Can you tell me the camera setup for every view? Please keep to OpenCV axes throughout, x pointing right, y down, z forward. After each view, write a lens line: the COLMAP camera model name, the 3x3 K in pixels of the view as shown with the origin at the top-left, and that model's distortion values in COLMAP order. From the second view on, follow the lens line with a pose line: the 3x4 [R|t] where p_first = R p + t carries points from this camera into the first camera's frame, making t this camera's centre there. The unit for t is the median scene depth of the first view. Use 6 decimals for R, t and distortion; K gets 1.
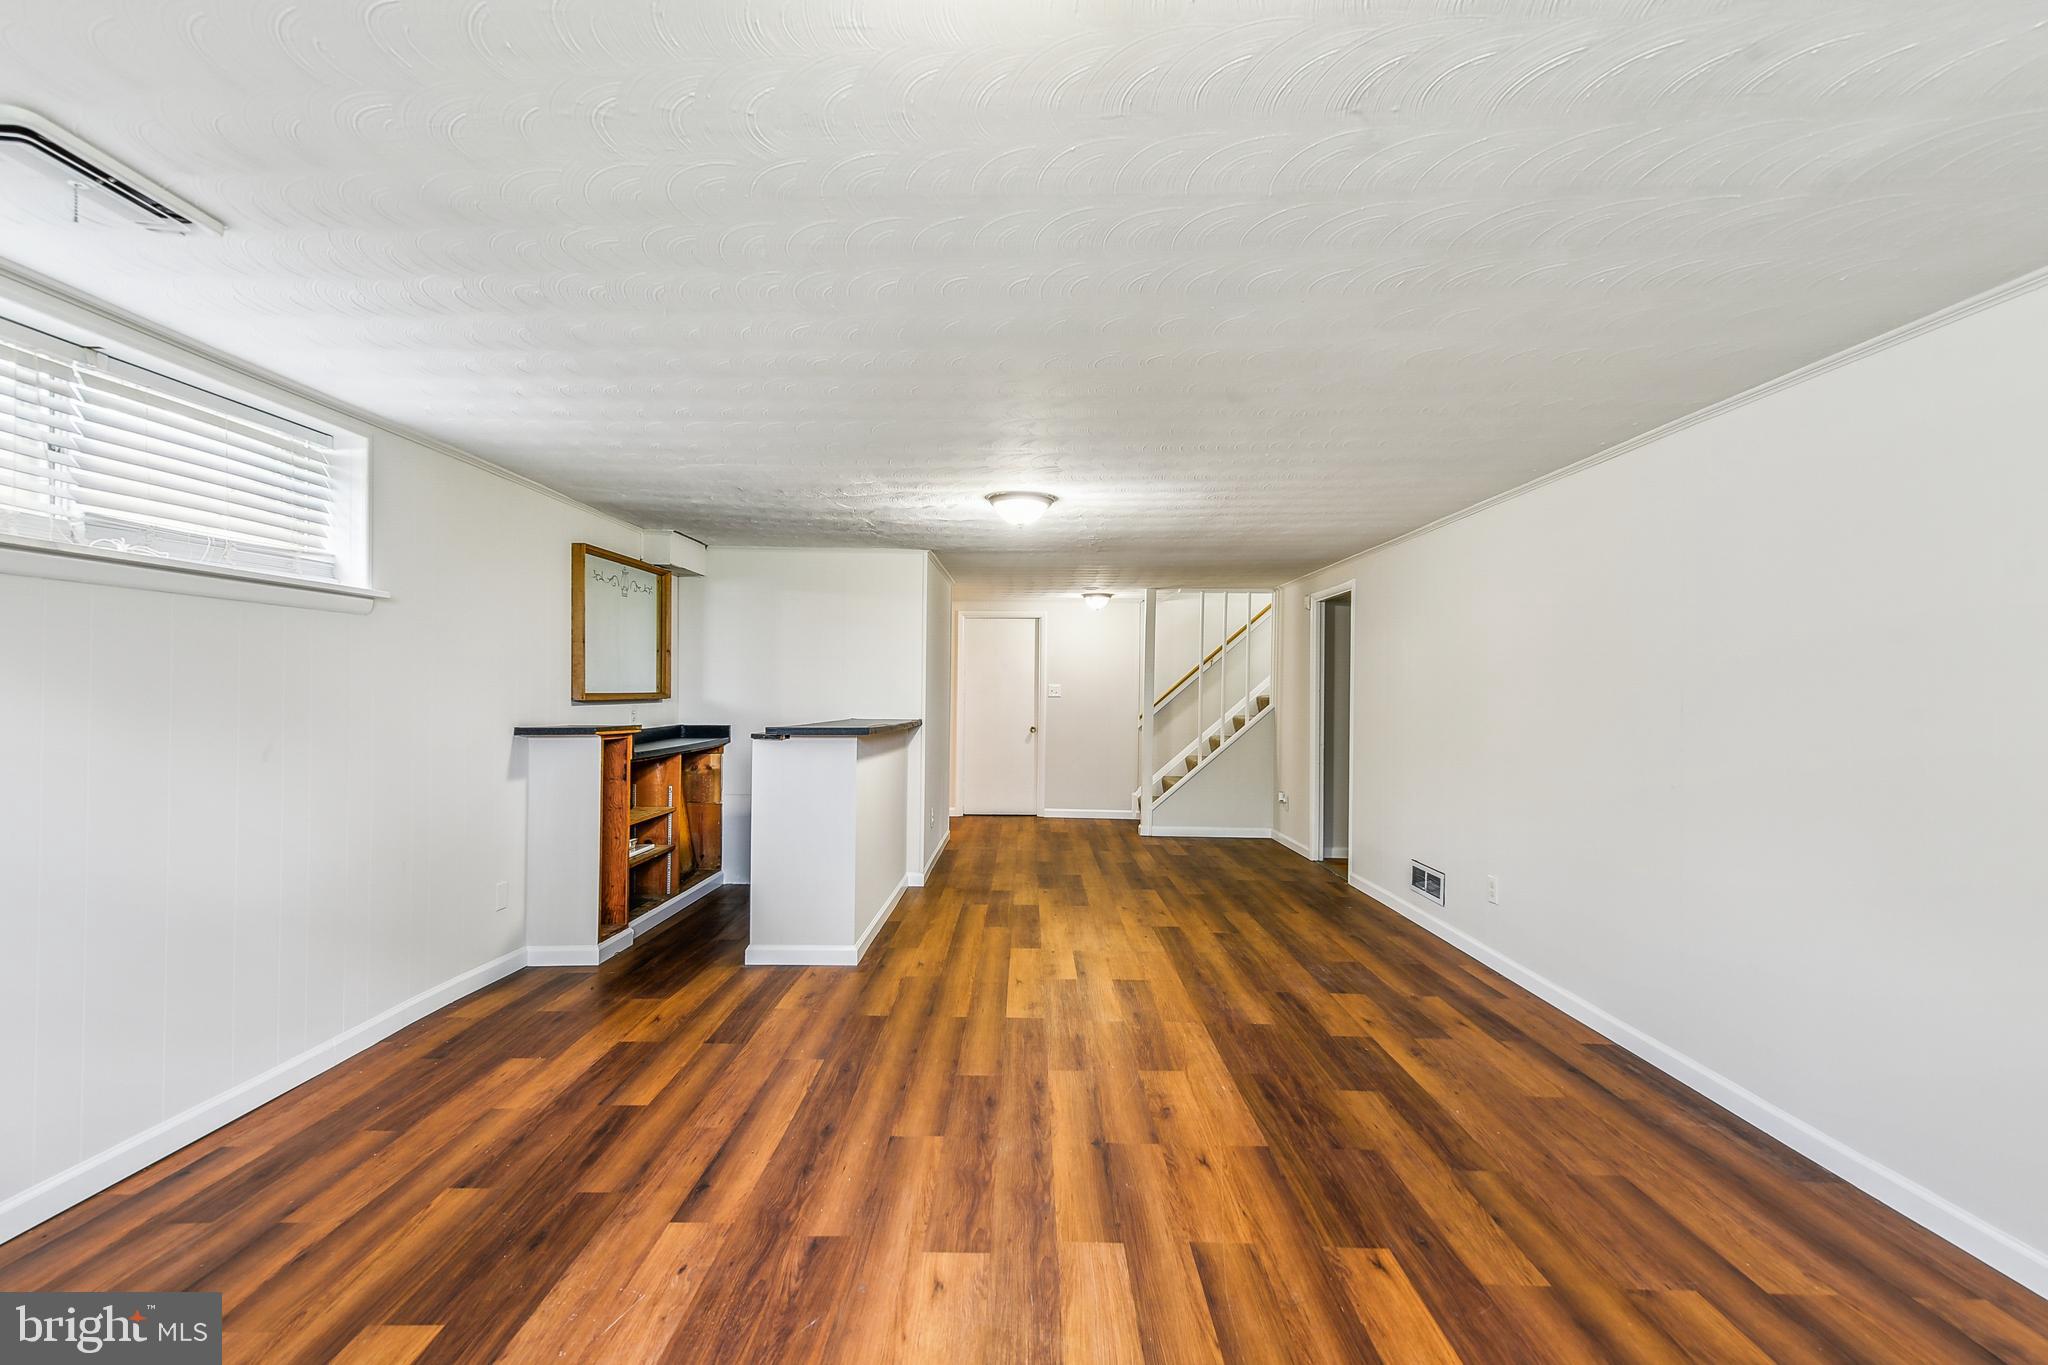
lens RADIAL K [[906.9, 0, 1022.0], [0, 906.9, 686.0], [0, 0, 1]] dist [0.014792, -0.004663]
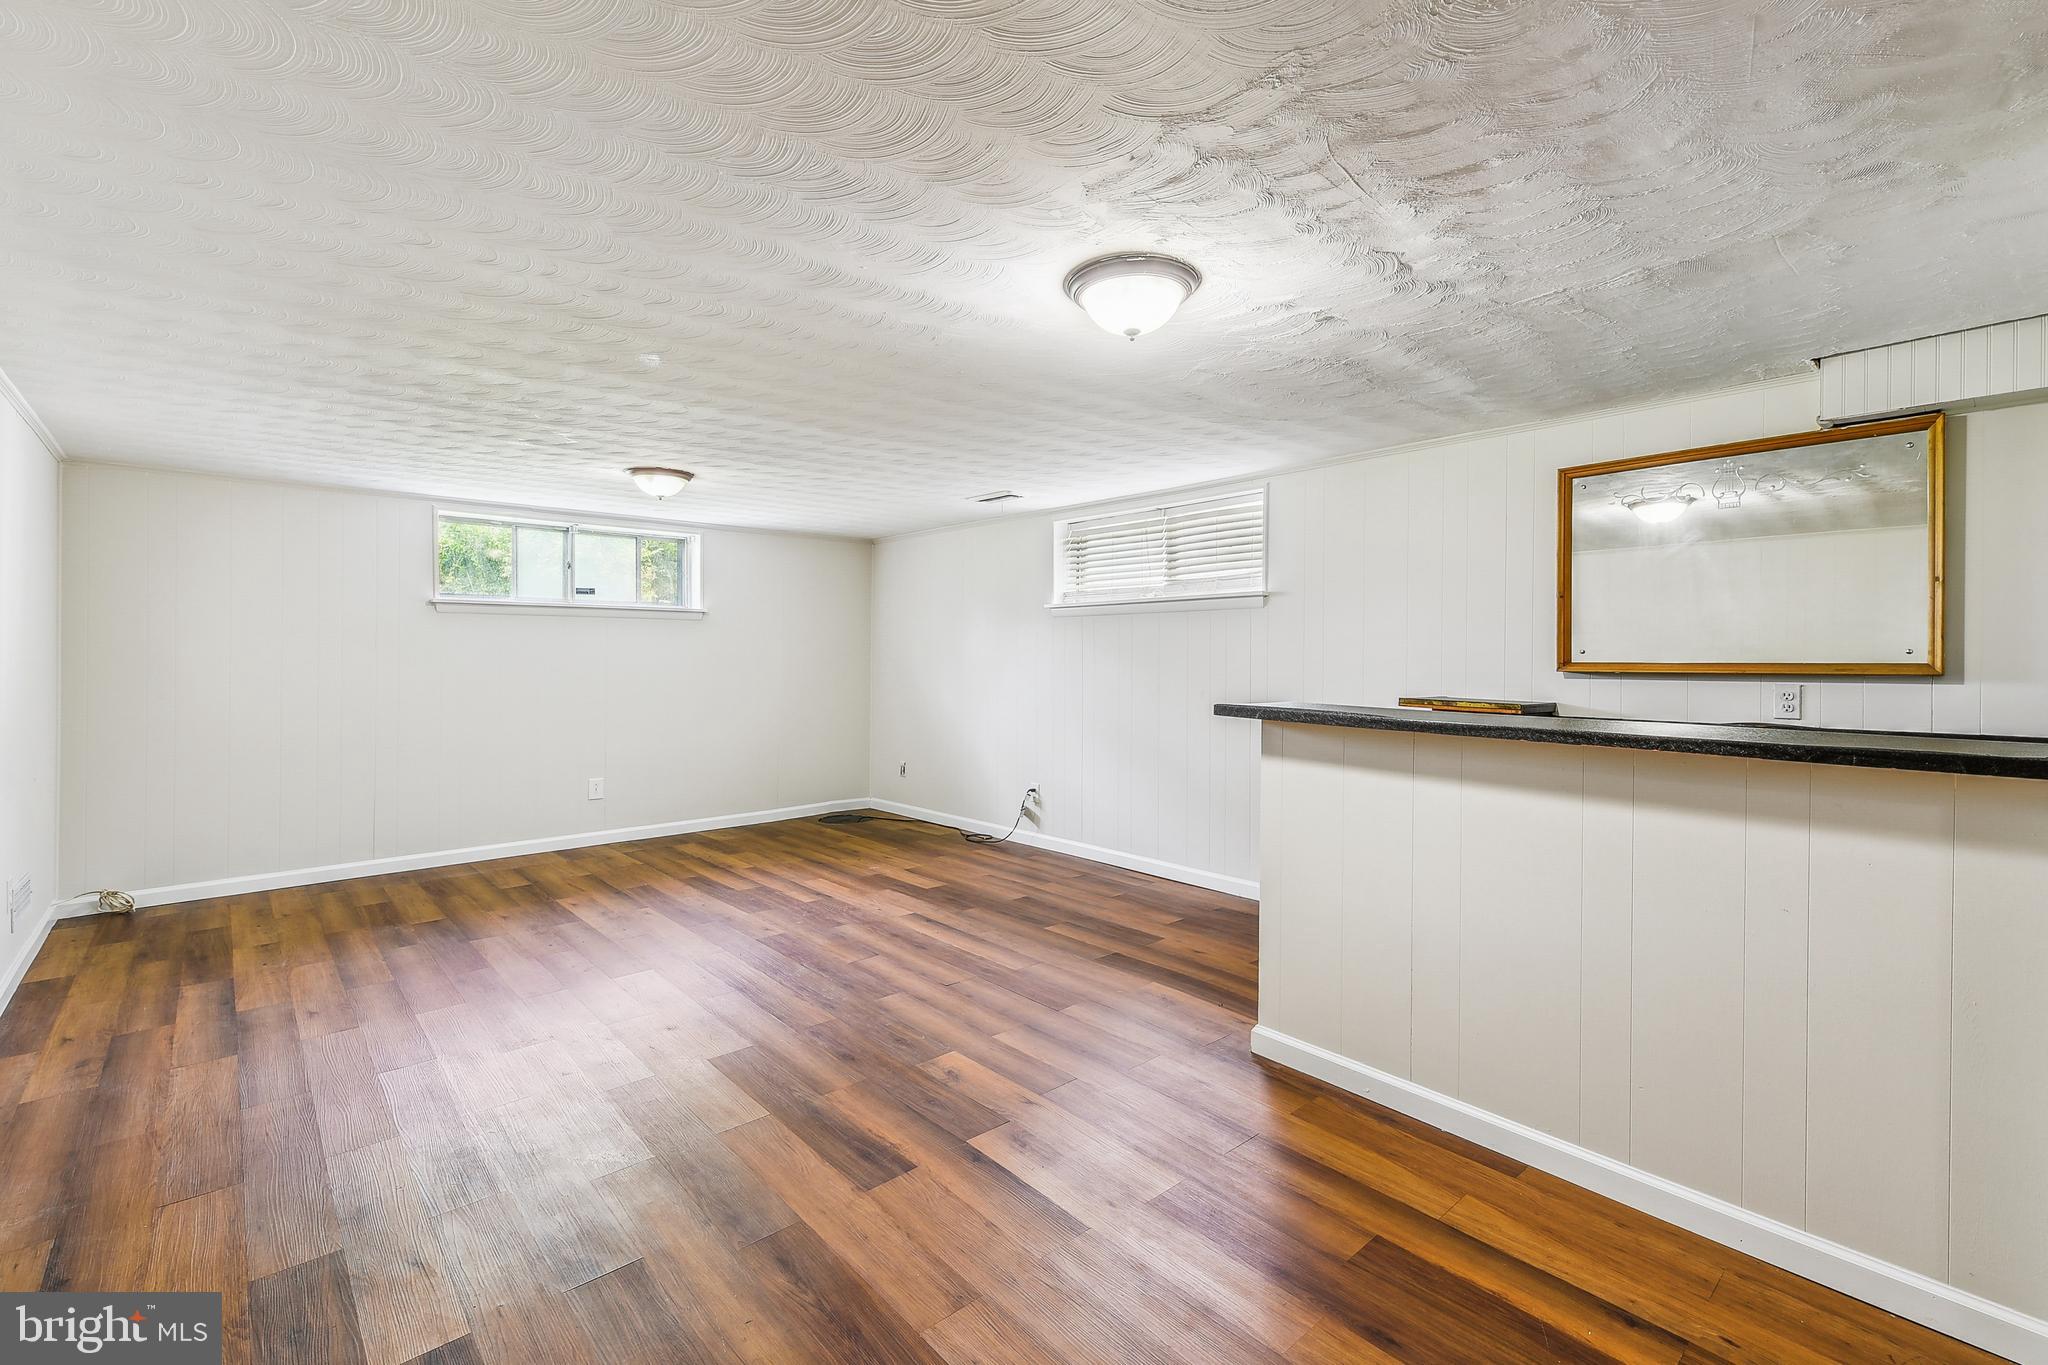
lens RADIAL K [[906.9, 0, 1022.5], [0, 906.9, 670.3], [0, 0, 1]] dist [0.014792, -0.004663]
pose [[-0.754593, -0.001960, -0.656190, 0.589554], [-0.006605, 0.999968, 0.004609, 0.026545], [0.656160, 0.007813, -0.754581, 2.069061]]
